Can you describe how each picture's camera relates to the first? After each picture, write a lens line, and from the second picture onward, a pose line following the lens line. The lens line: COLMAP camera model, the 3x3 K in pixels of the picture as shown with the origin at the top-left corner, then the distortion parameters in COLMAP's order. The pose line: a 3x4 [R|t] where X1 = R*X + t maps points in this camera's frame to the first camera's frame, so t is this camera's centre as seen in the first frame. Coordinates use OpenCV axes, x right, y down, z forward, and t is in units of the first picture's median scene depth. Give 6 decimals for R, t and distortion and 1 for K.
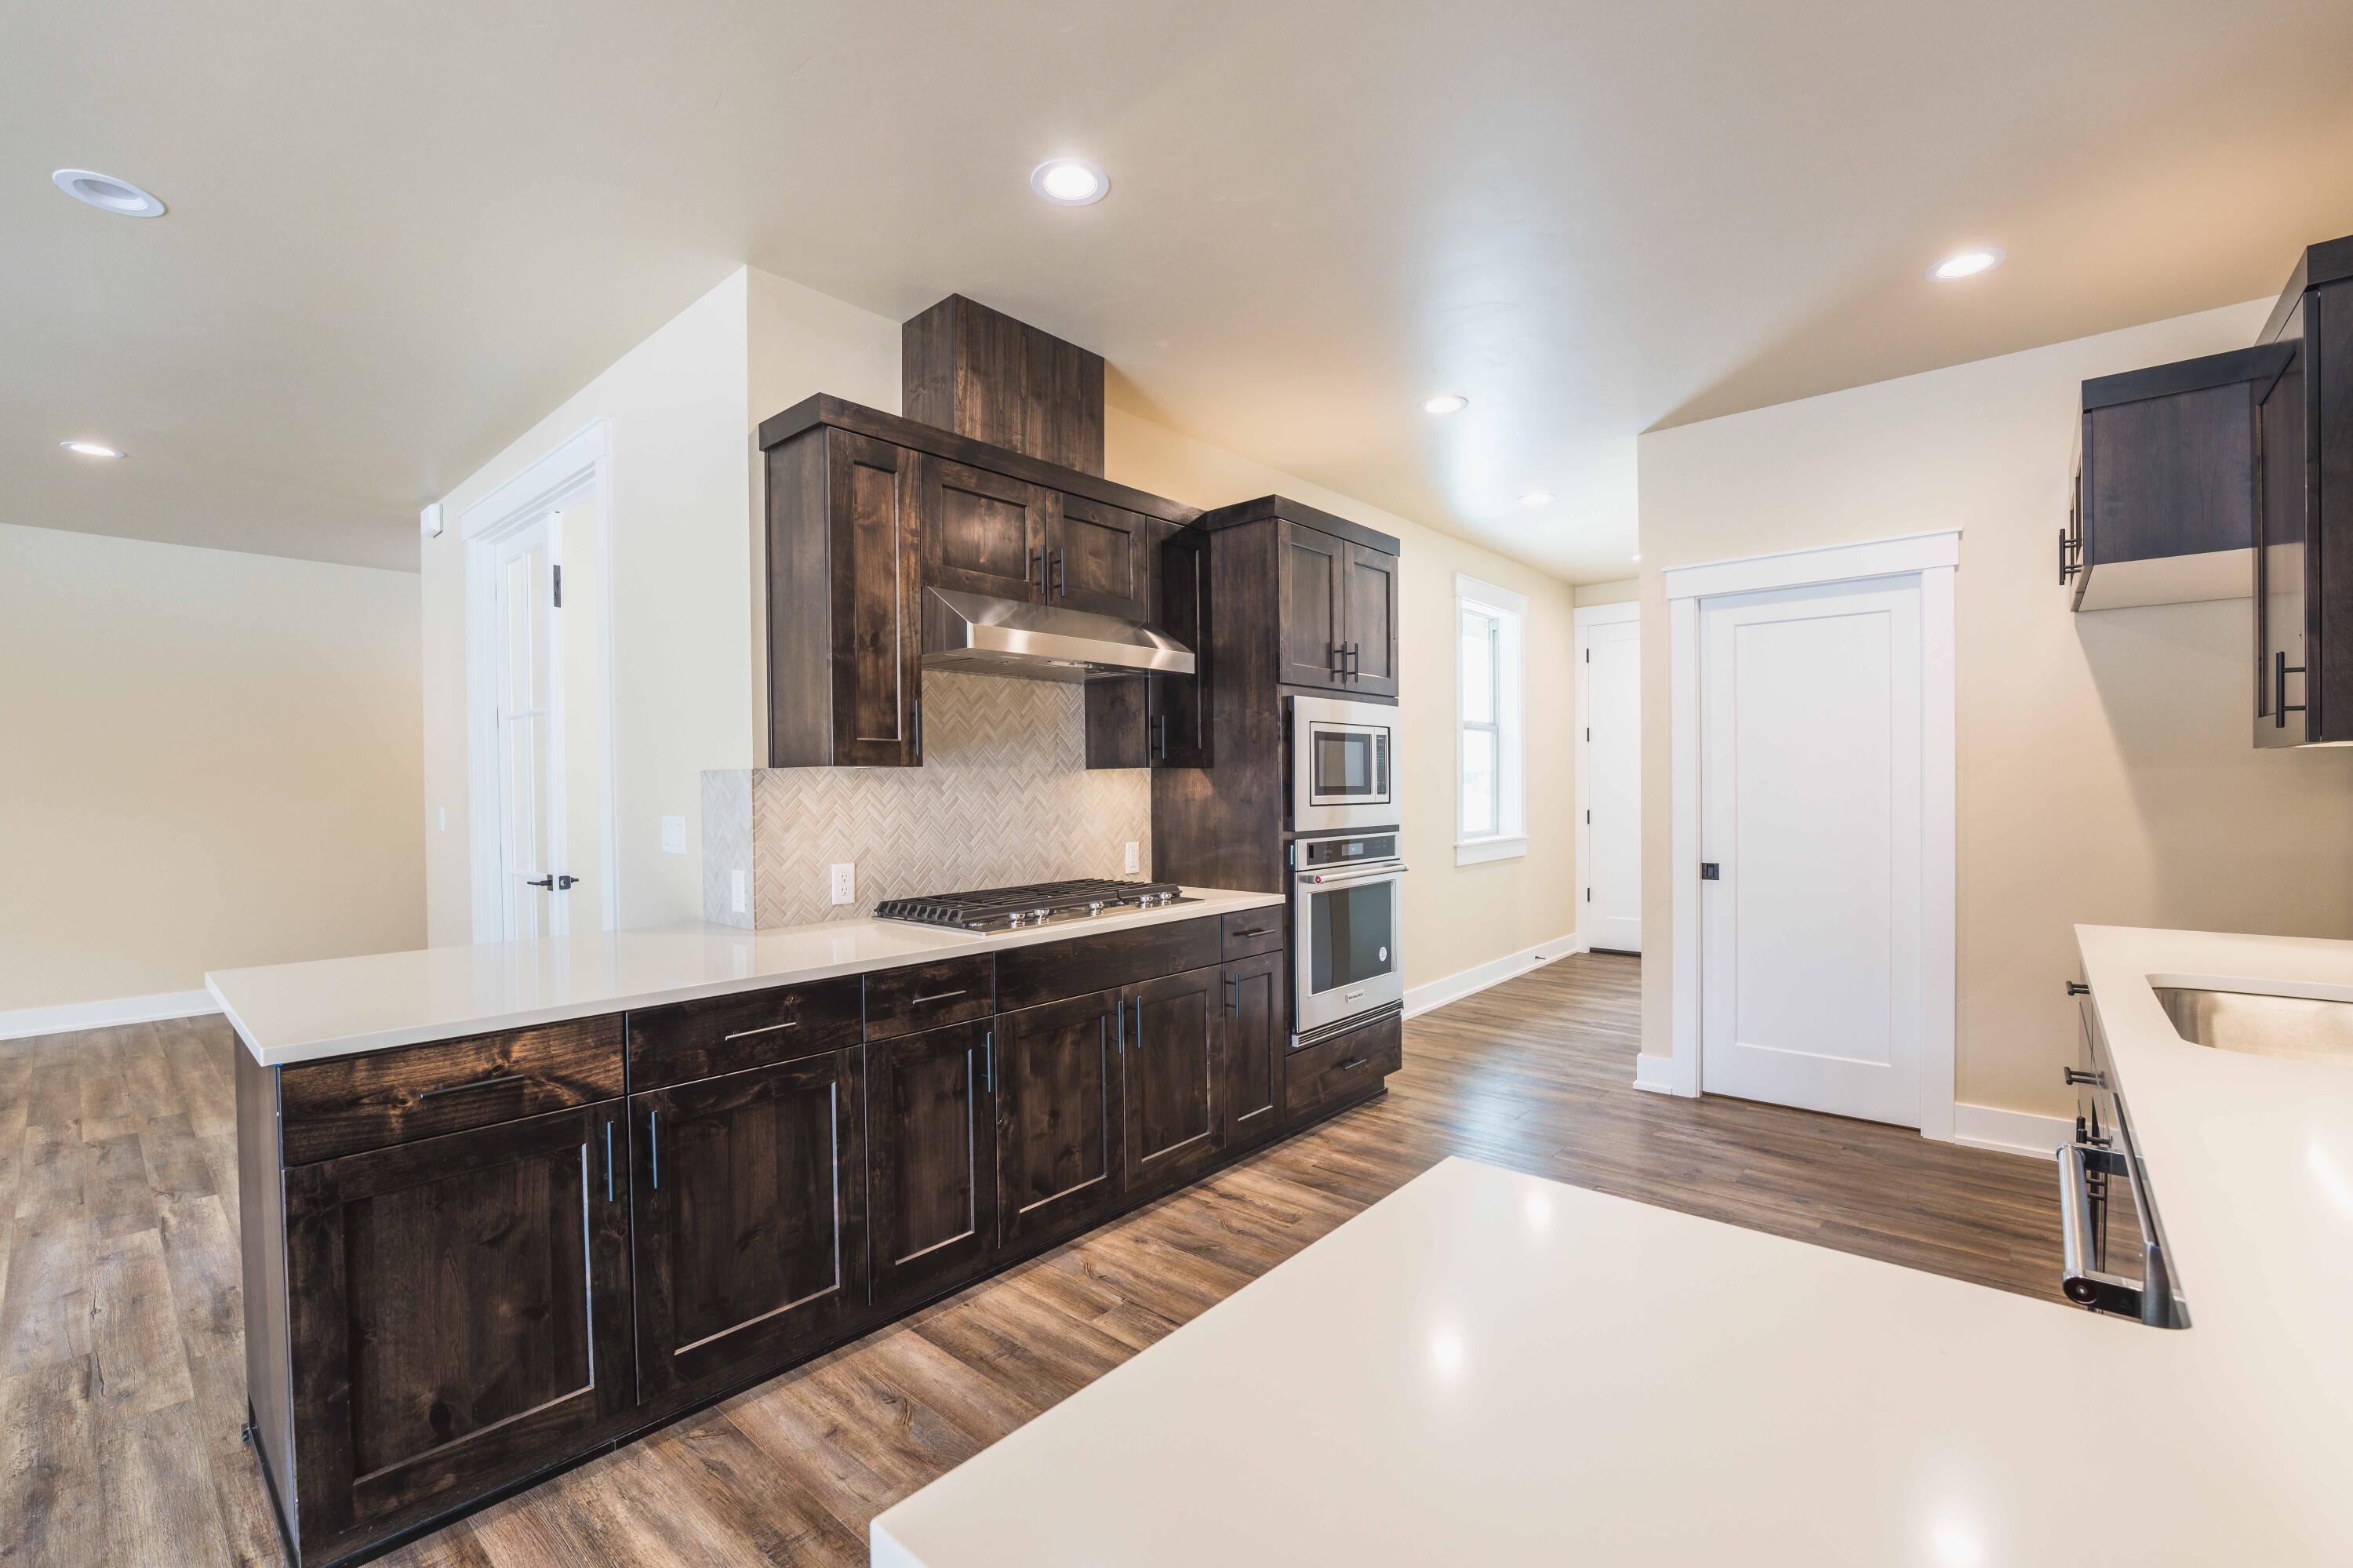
lens RADIAL K [[989.1, 0, 1159.9], [0, 989.1, 795.2], [0, 0, 1]] dist [-0.026909, 0.002428]
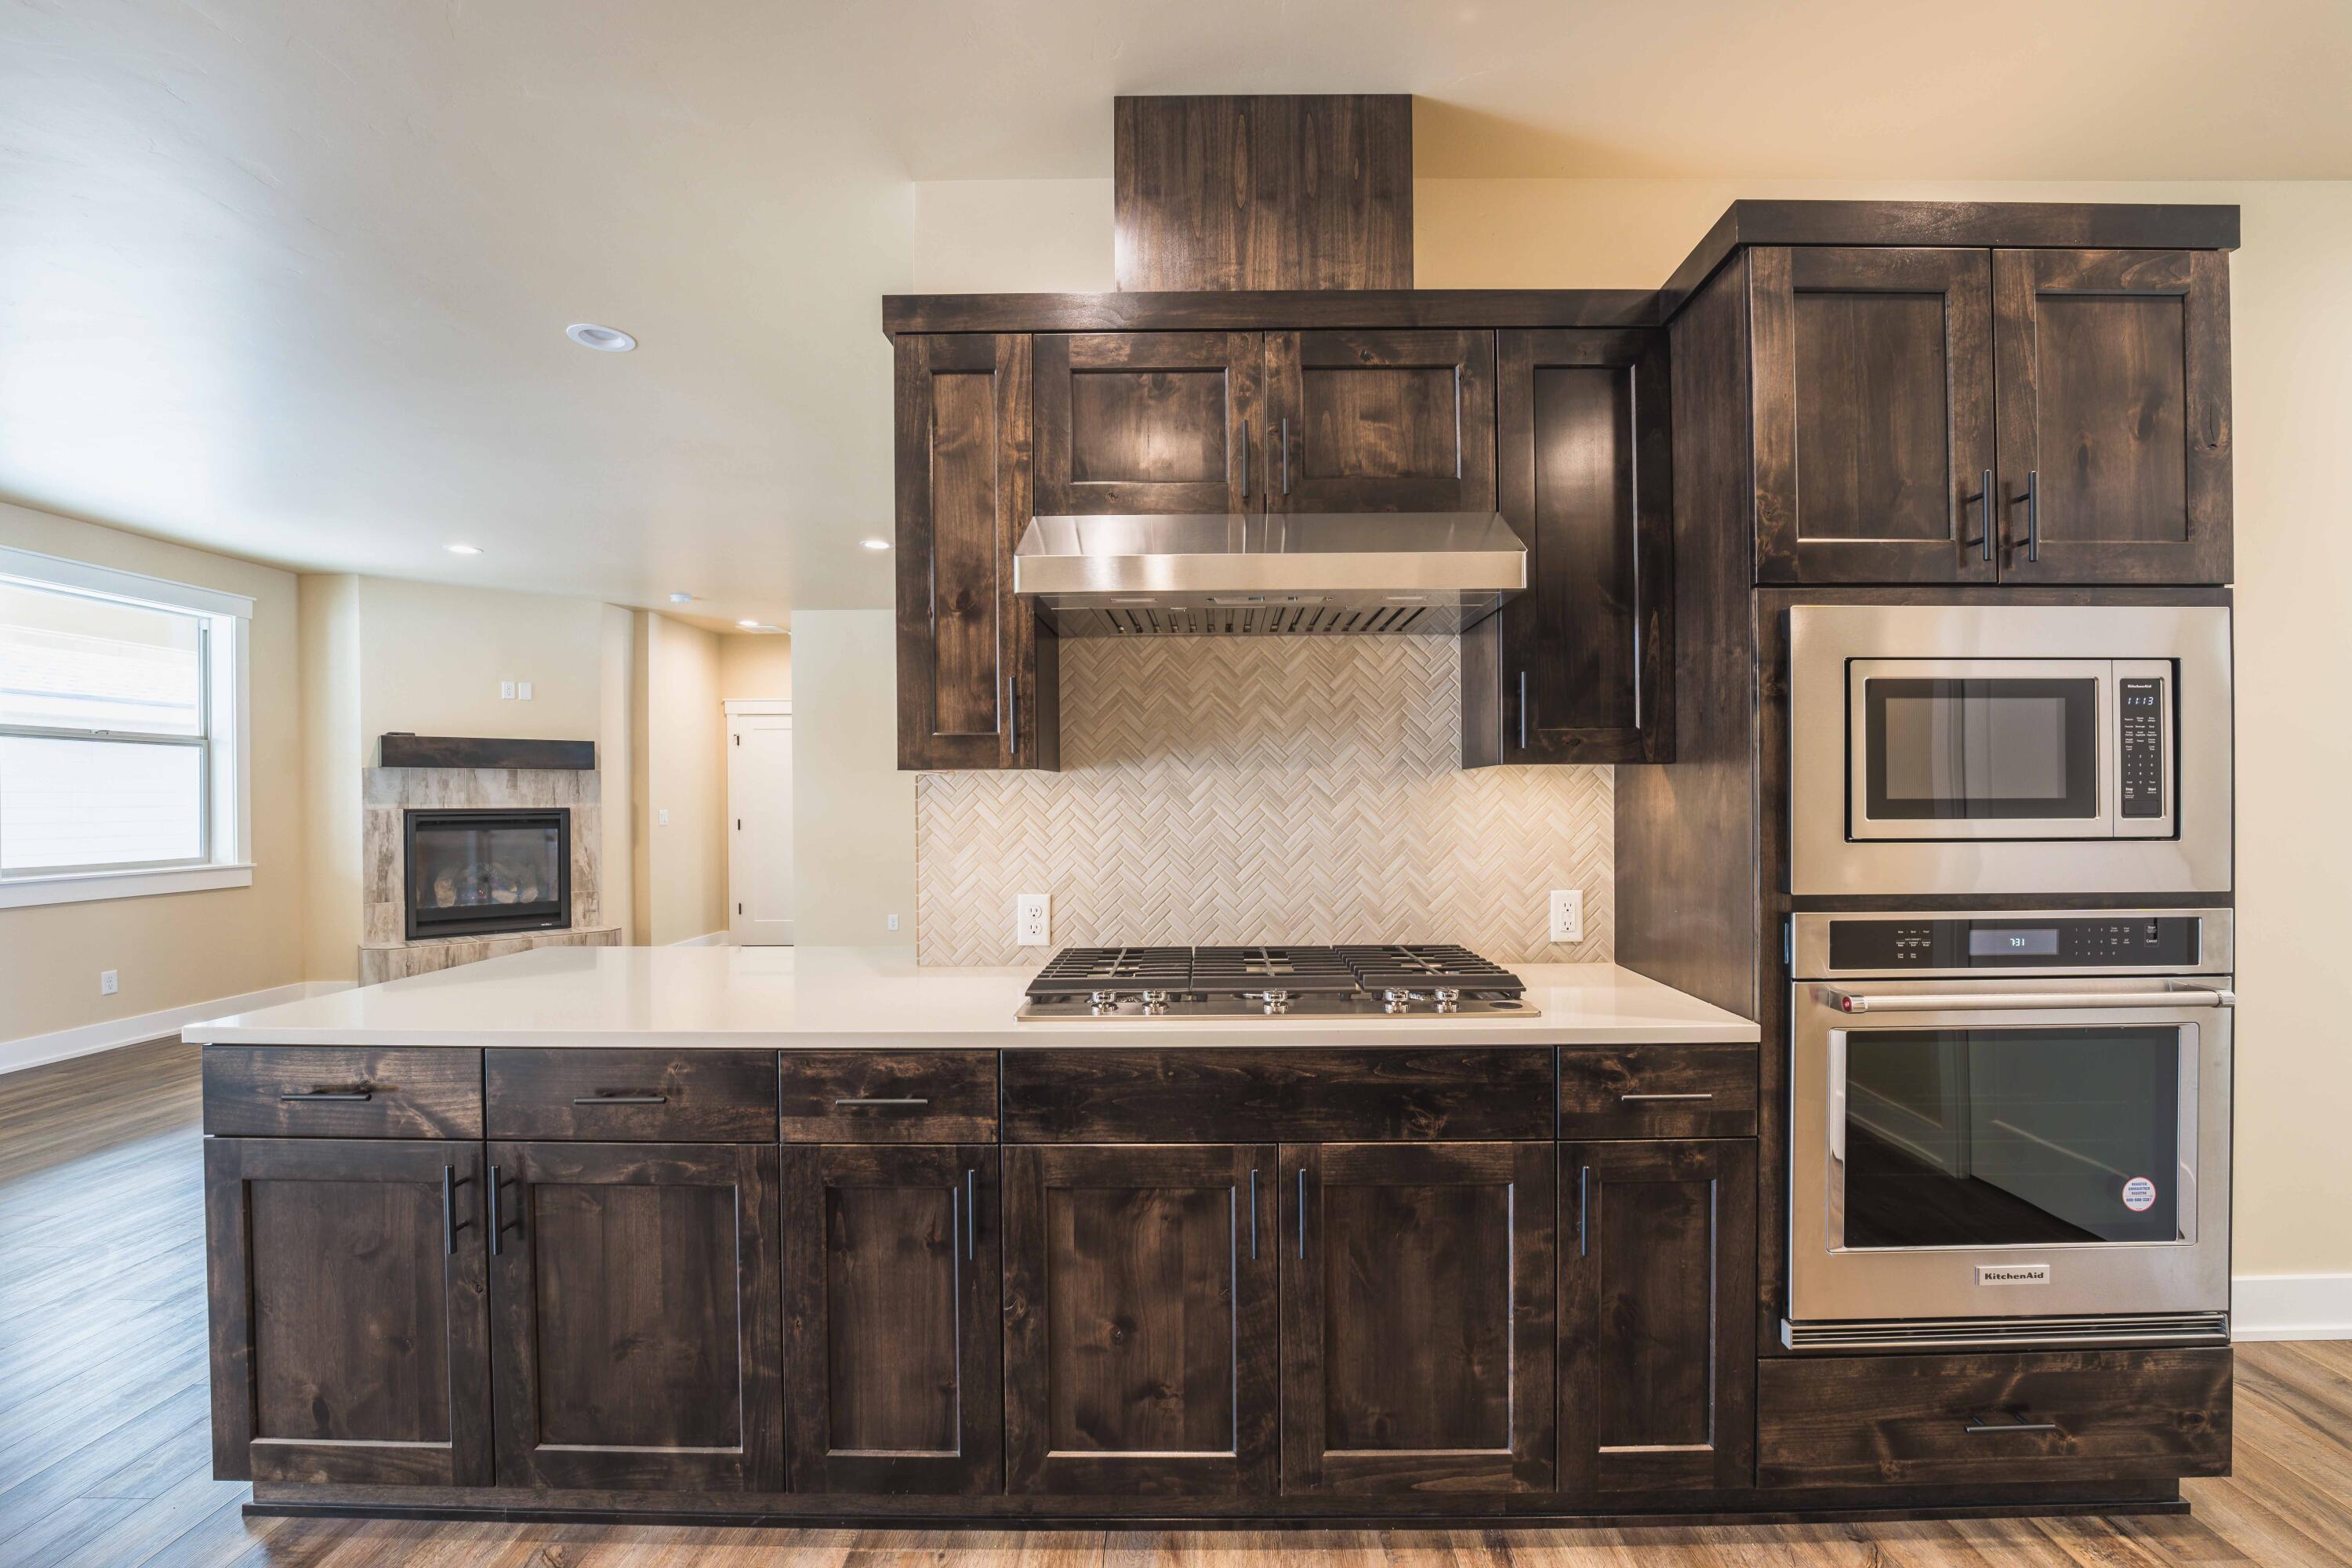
lens RADIAL K [[988.7, 0, 1222.0], [0, 988.7, 803.1], [0, 0, 1]] dist [-0.026909, 0.002428]
pose [[0.669963, 0.009518, -0.742333, 0.347476], [-0.009334, 0.999947, 0.004397, -0.007353], [0.742336, 0.003983, 0.670016, 0.558061]]
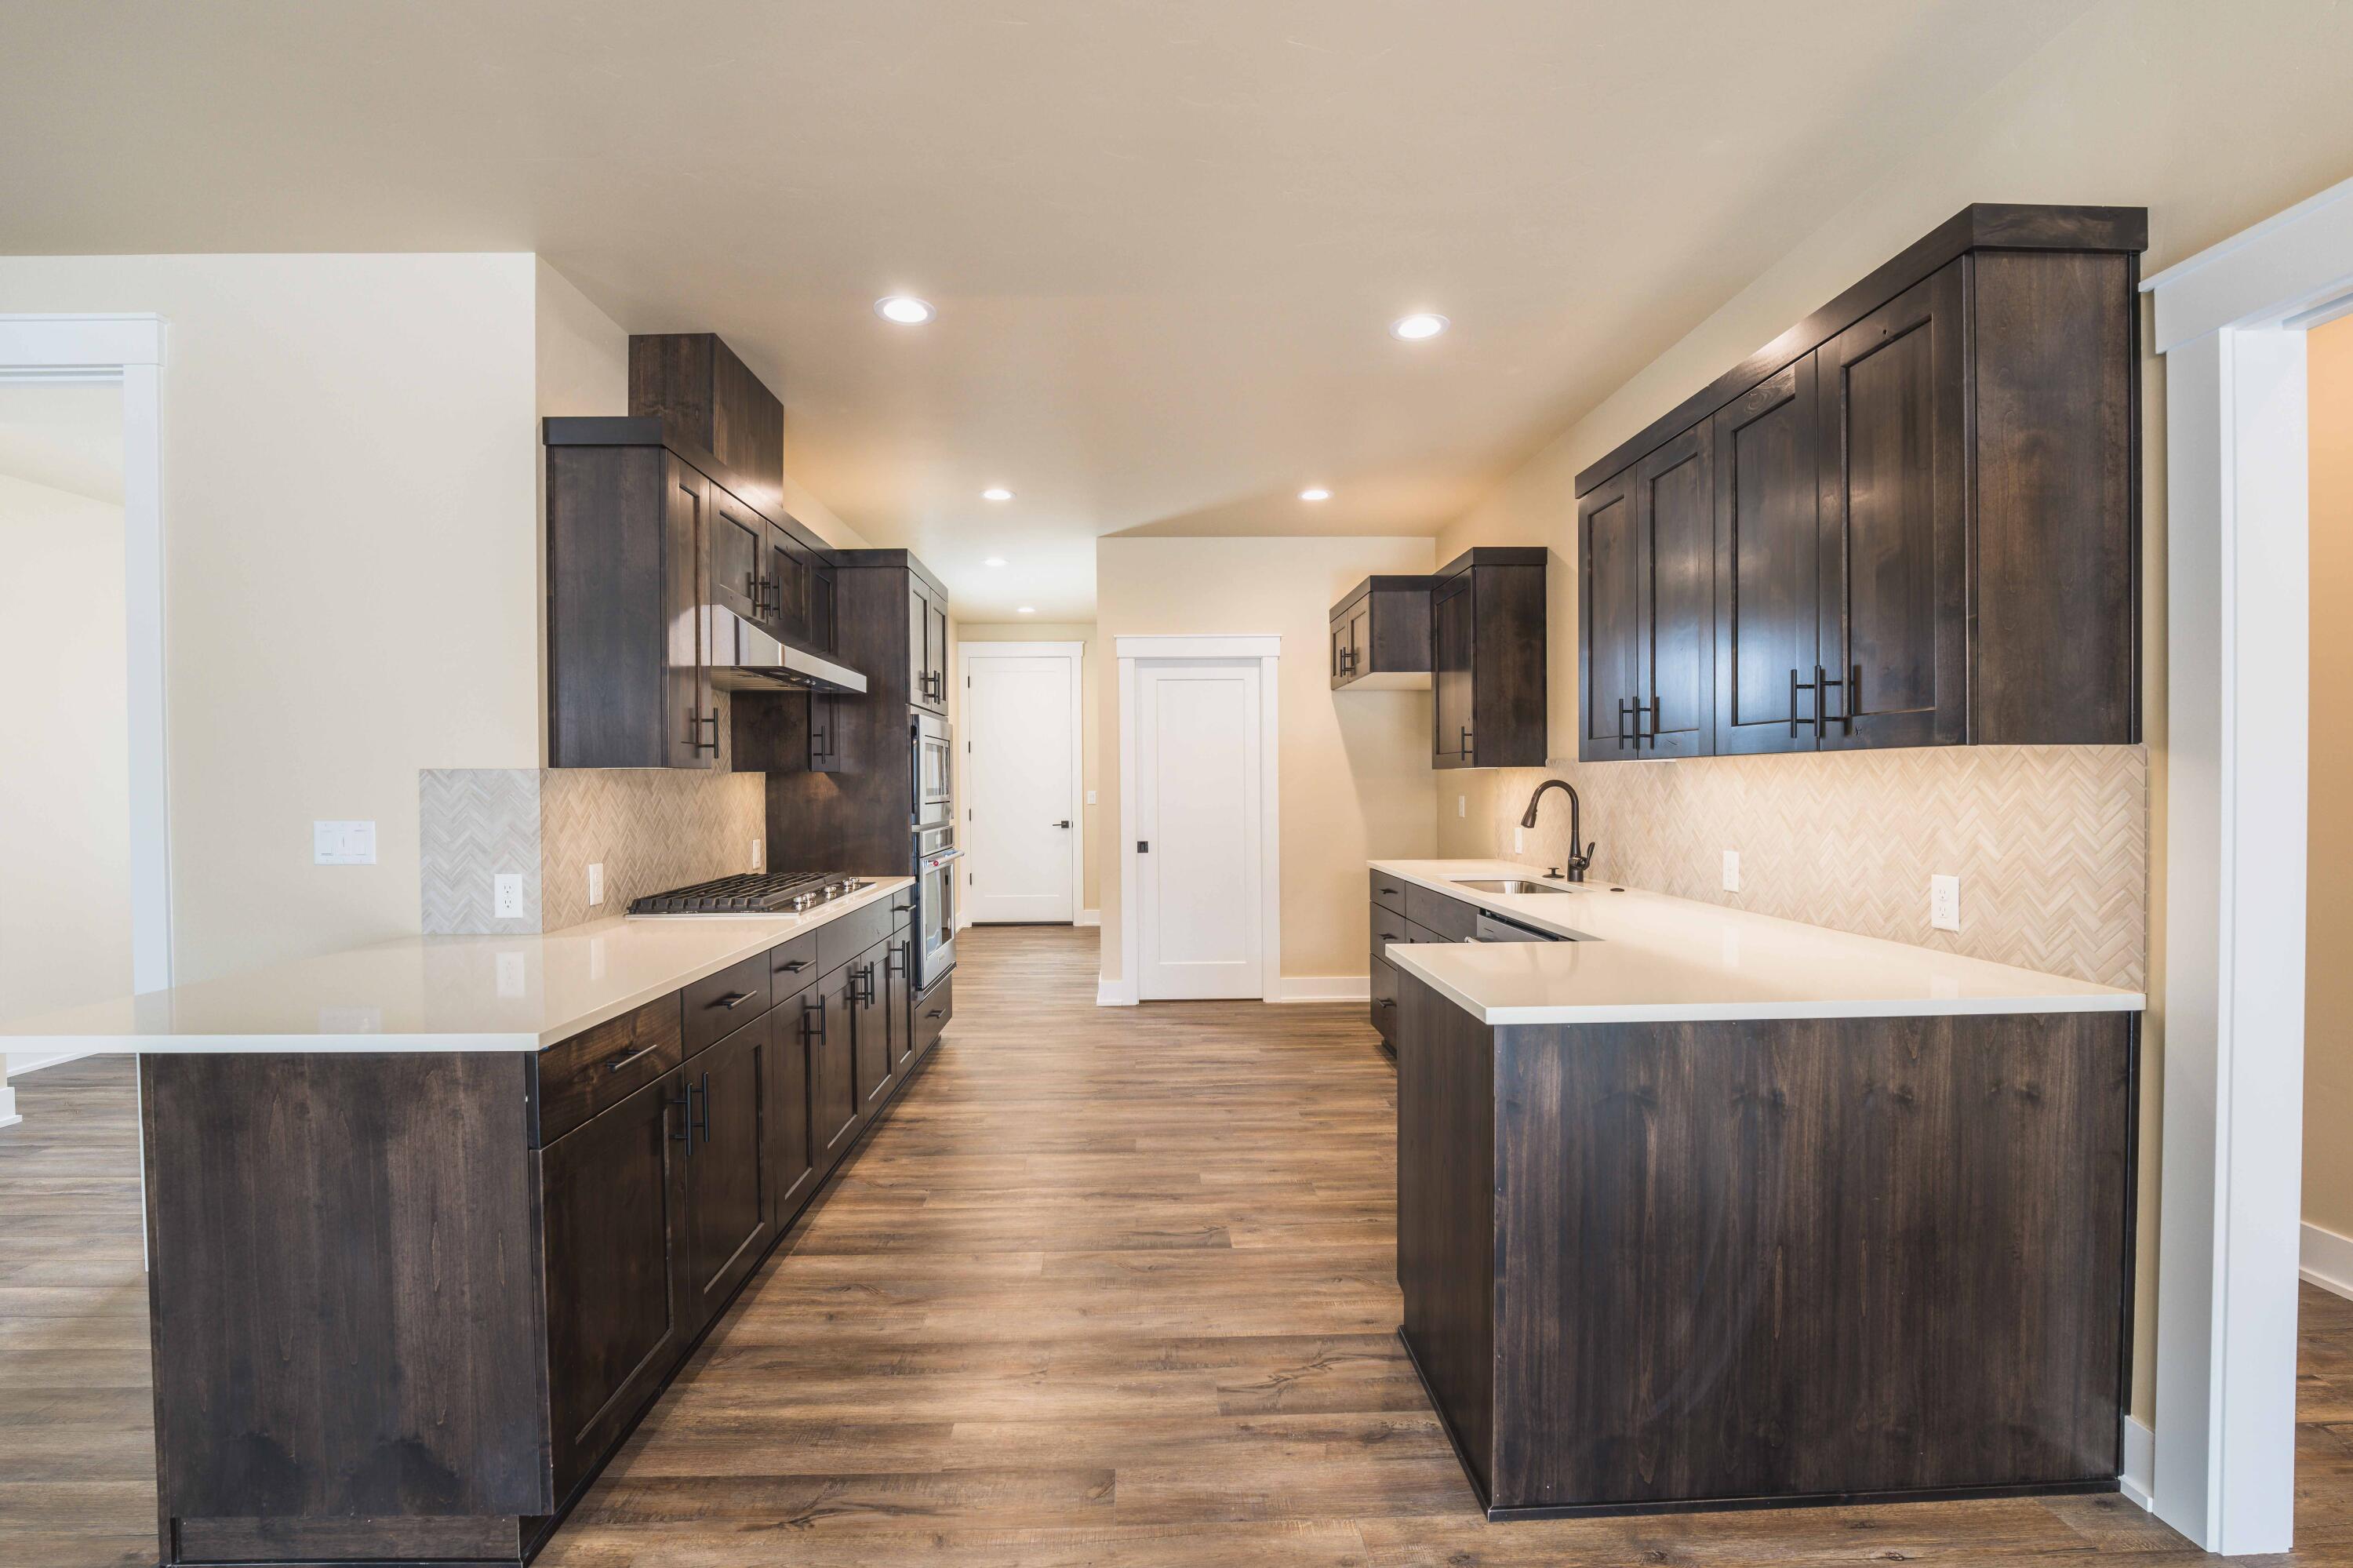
lens RADIAL K [[989.1, 0, 1158.3], [0, 989.1, 794.9], [0, 0, 1]] dist [-0.026909, 0.002428]
pose [[0.730682, -0.003319, 0.682710, -0.557795], [0.007189, 0.999970, -0.002832, 0.005901], [-0.682680, 0.006977, 0.730684, -0.112001]]
